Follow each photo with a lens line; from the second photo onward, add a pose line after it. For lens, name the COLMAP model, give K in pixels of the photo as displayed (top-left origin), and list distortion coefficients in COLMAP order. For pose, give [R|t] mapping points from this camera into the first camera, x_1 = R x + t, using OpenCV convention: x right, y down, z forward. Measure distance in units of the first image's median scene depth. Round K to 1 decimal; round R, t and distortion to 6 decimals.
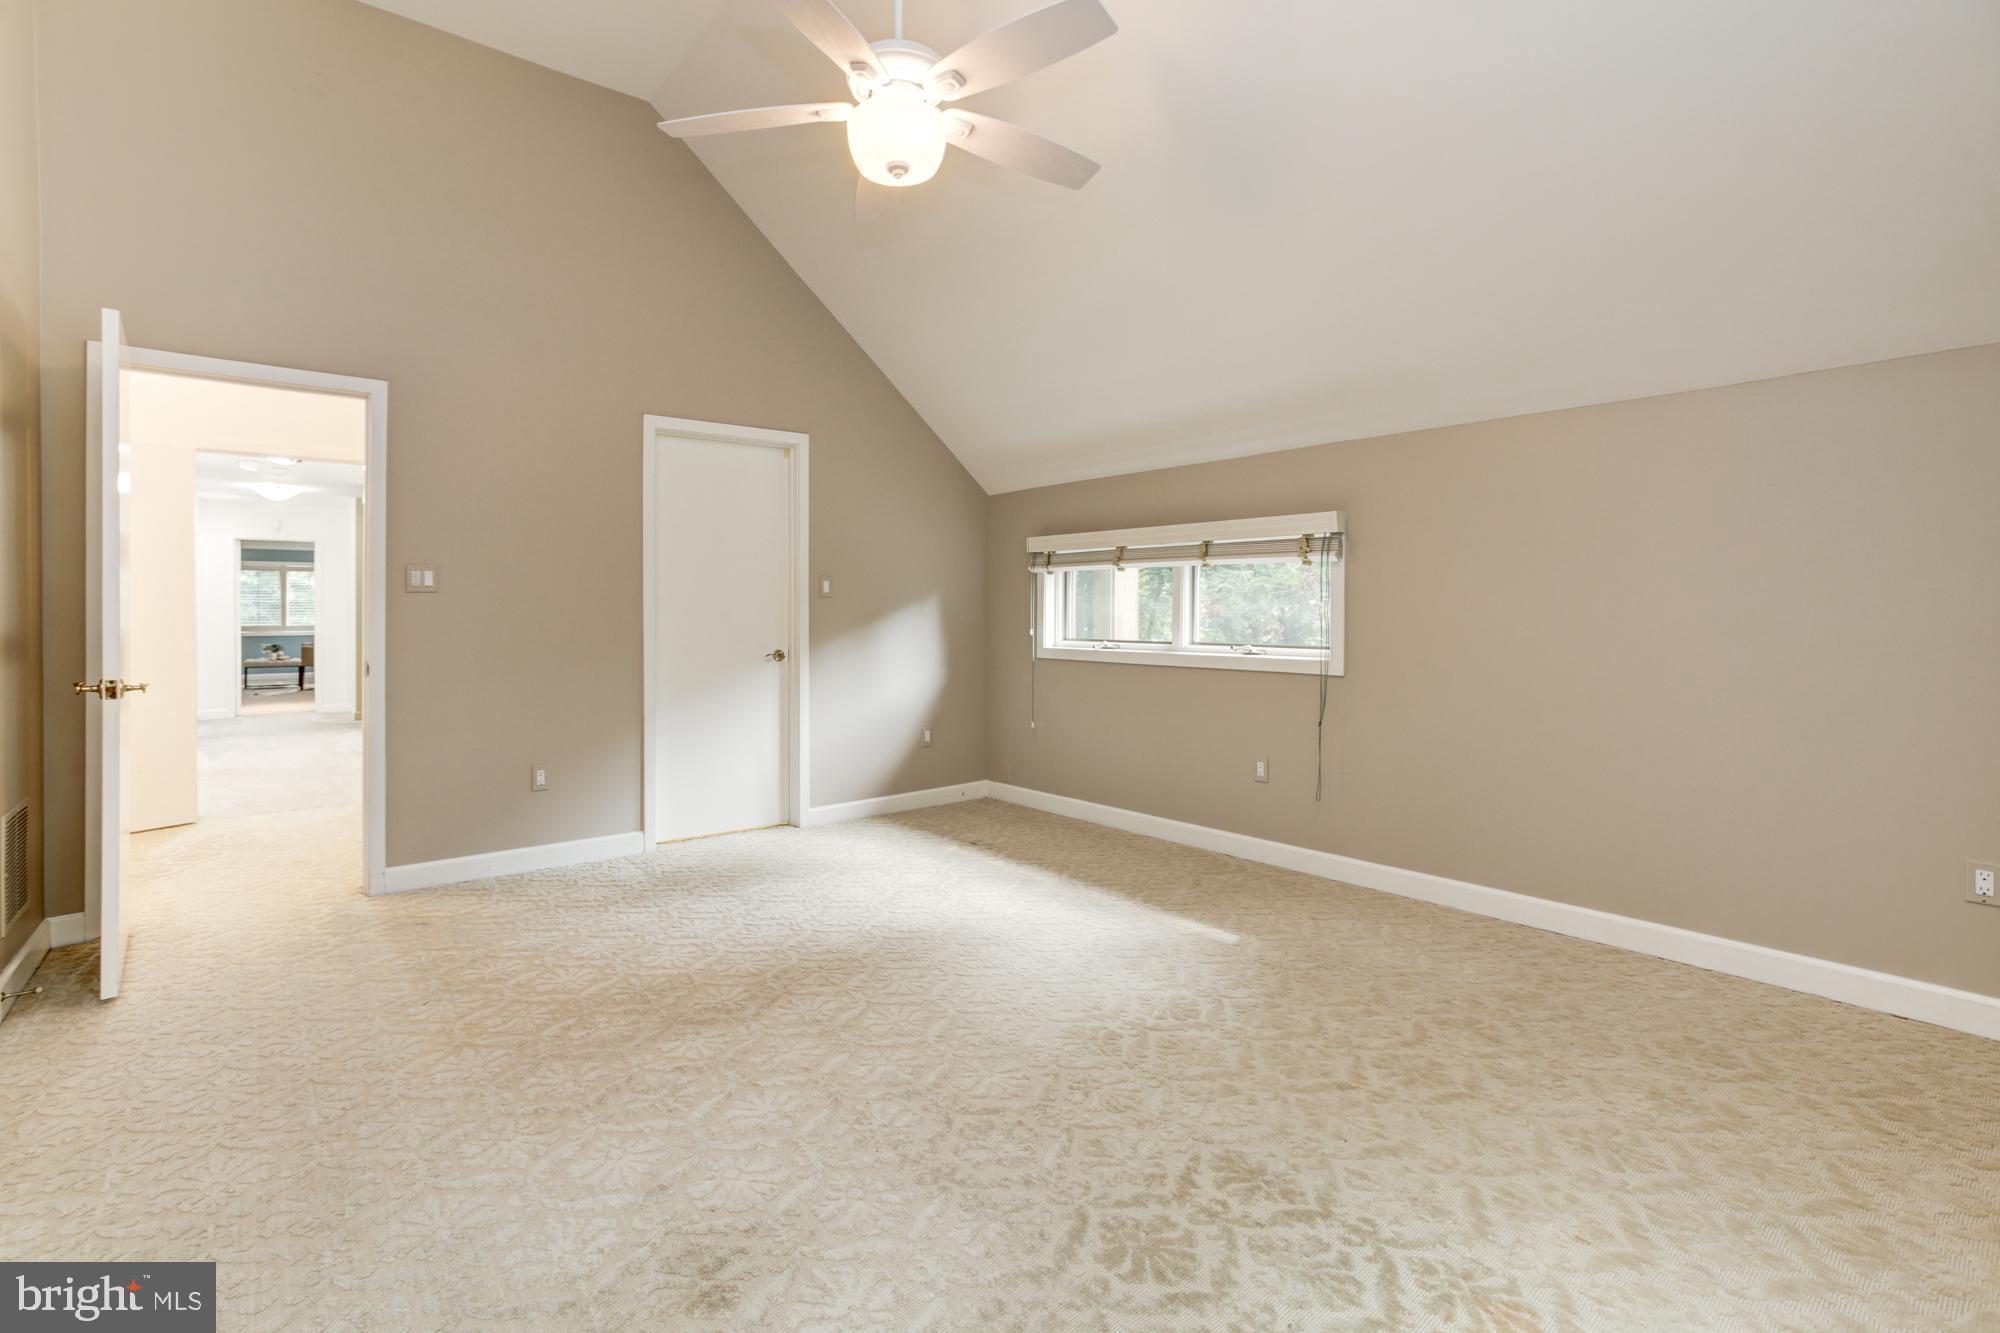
lens RADIAL K [[908.3, 0, 984.1], [0, 908.3, 636.1], [0, 0, 1]] dist [-0.040699, 0.016766]
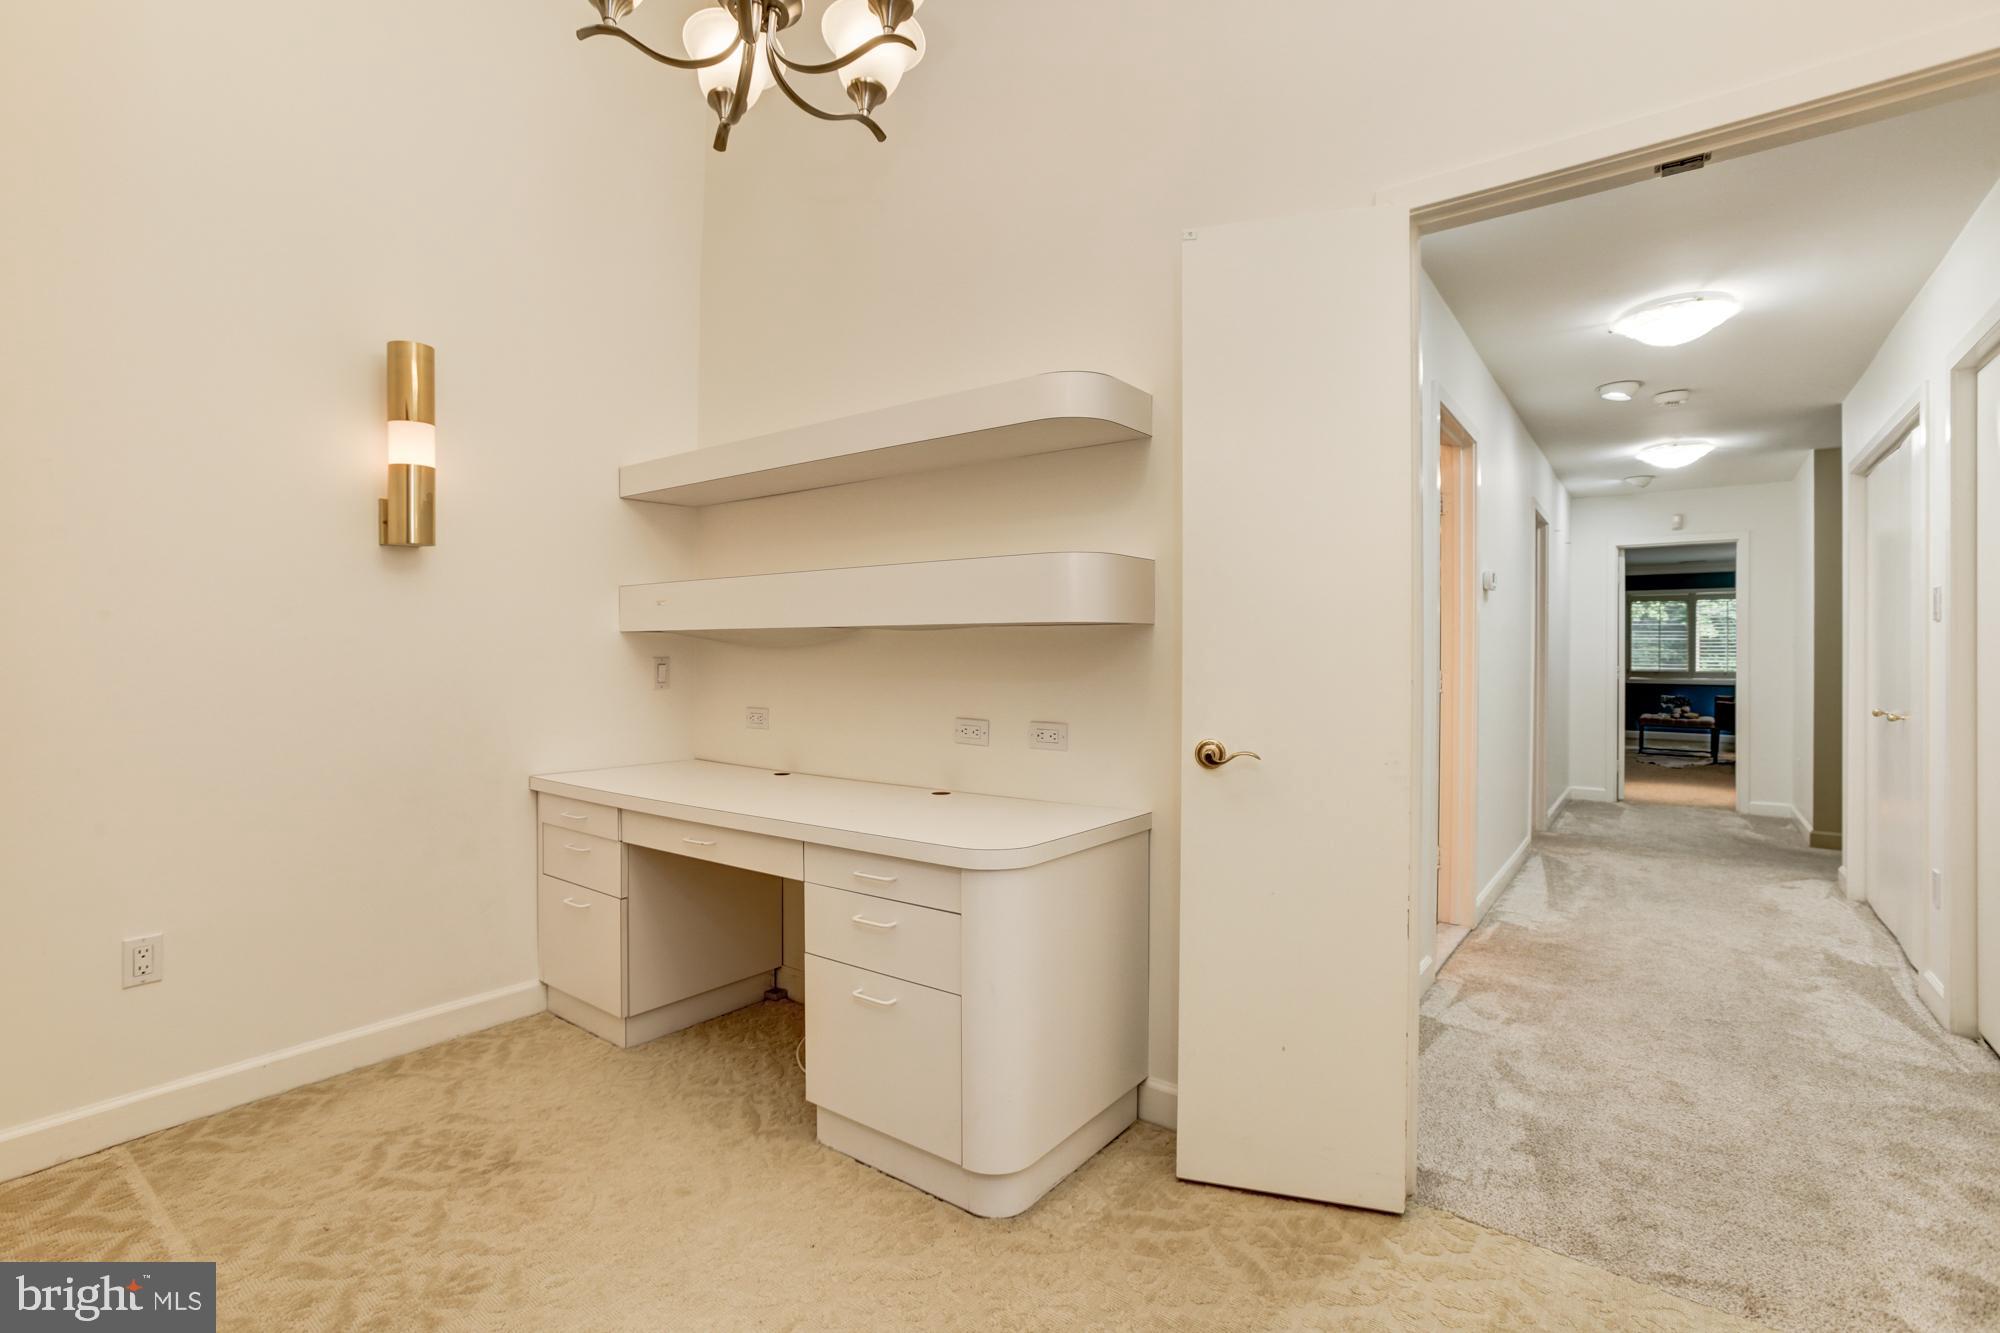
lens RADIAL K [[908.3, 0, 984.1], [0, 908.3, 636.1], [0, 0, 1]] dist [-0.040699, 0.016766]
pose [[0.223522, -0.020084, -0.974492, -0.200532], [-0.024699, 0.999350, -0.026262, -0.006889], [0.974386, 0.029939, 0.222881, 0.268075]]
